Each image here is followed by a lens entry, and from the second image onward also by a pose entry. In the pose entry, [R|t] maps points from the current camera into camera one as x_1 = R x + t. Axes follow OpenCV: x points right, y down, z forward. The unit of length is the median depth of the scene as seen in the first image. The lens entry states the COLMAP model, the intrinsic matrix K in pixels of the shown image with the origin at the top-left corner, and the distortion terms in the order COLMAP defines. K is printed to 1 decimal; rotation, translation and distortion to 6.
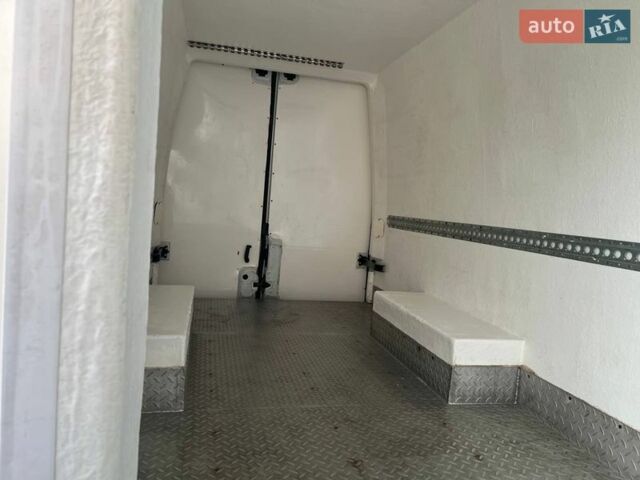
lens RADIAL K [[475.7, 0, 322.1], [0, 475.7, 236.5], [0, 0, 1]] dist [0.055801, -0.059684]
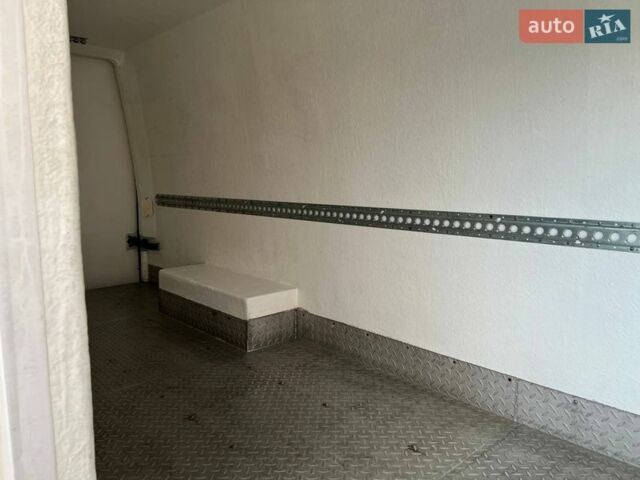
lens RADIAL K [[475.7, 0, 322.1], [0, 475.7, 236.5], [0, 0, 1]] dist [0.055801, -0.059684]
pose [[0.860218, -0.133709, 0.492084, -0.149281], [0.096356, 0.990247, 0.100628, -0.049539], [-0.500740, -0.039147, 0.864712, -0.145501]]
